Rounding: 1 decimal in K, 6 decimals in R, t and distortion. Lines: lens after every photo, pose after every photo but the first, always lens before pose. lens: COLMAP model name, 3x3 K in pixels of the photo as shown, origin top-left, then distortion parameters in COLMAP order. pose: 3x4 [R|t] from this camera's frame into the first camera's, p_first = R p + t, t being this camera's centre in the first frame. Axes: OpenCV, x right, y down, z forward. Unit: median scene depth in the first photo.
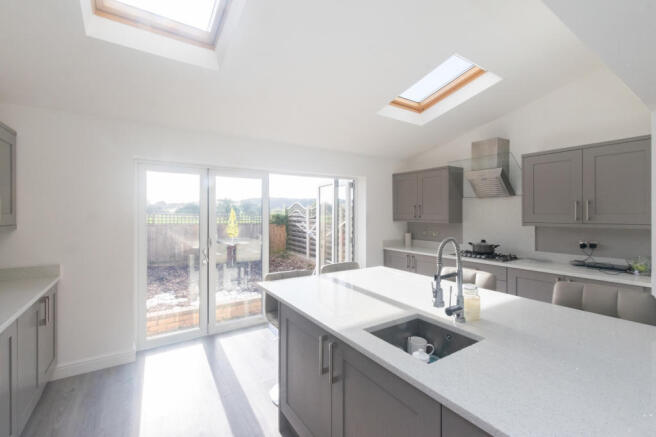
lens RADIAL K [[290.8, 0, 322.9], [0, 290.8, 214.5], [0, 0, 1]] dist [-0.001519, 0.000035]
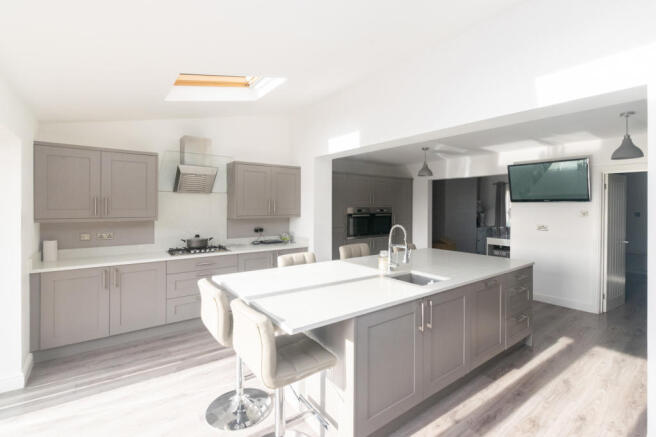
lens RADIAL K [[290.8, 0, 341.2], [0, 290.8, 209.2], [0, 0, 1]] dist [-0.001519, 0.000035]
pose [[-0.086318, -0.008559, 0.996231, -0.418206], [0.000348, 0.999963, 0.008621, -0.008900], [-0.996268, 0.001091, -0.086311, 0.482941]]
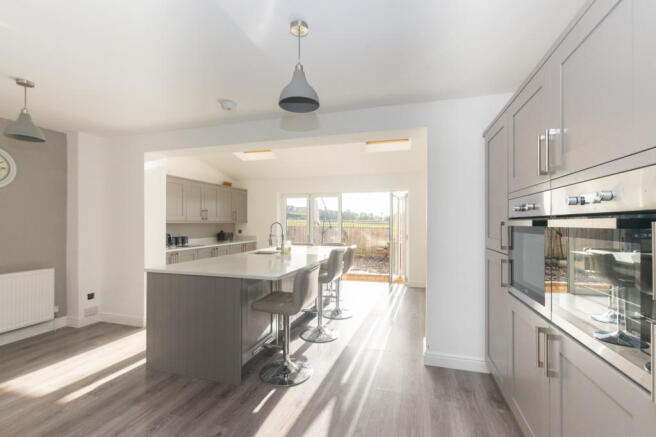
lens RADIAL K [[290.8, 0, 327.1], [0, 290.8, 222.1], [0, 0, 1]] dist [-0.001519, 0.000035]
pose [[0.646536, -0.002553, -0.762879, 0.908294], [-0.001014, 0.999991, -0.004206, 0.028025], [0.762883, 0.003493, 0.646527, -0.136188]]
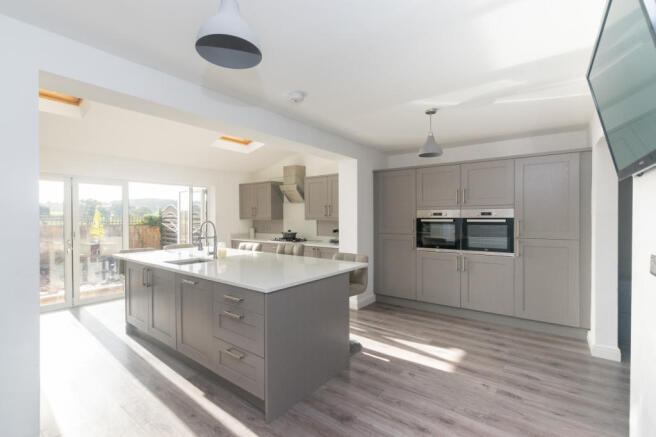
lens RADIAL K [[300.0, 0, 329.9], [0, 300.0, 219.8], [0, 0, 1]] dist [-0.011043, -0.000254]
pose [[0.937853, -0.007269, 0.346957, 0.163967], [0.005138, 0.999962, 0.007062, 0.019287], [-0.346995, -0.004841, 0.937855, -0.472759]]
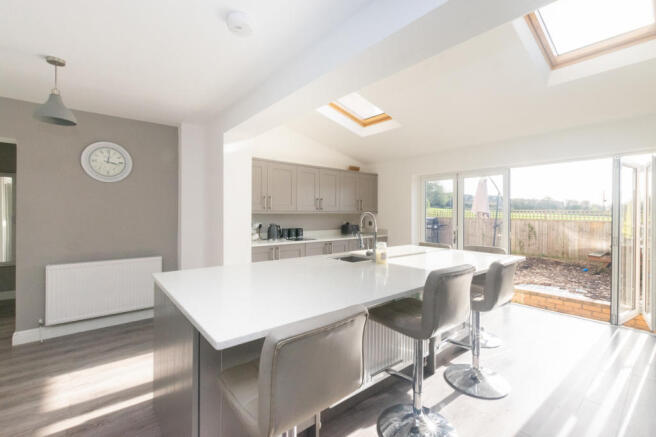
lens RADIAL K [[290.8, 0, 323.7], [0, 290.8, 210.2], [0, 0, 1]] dist [-0.001519, 0.000035]
pose [[0.119385, -0.010489, -0.992793, 0.707713], [-0.004351, 0.999929, -0.011088, 0.027405], [0.992838, 0.005644, 0.119331, 0.148076]]
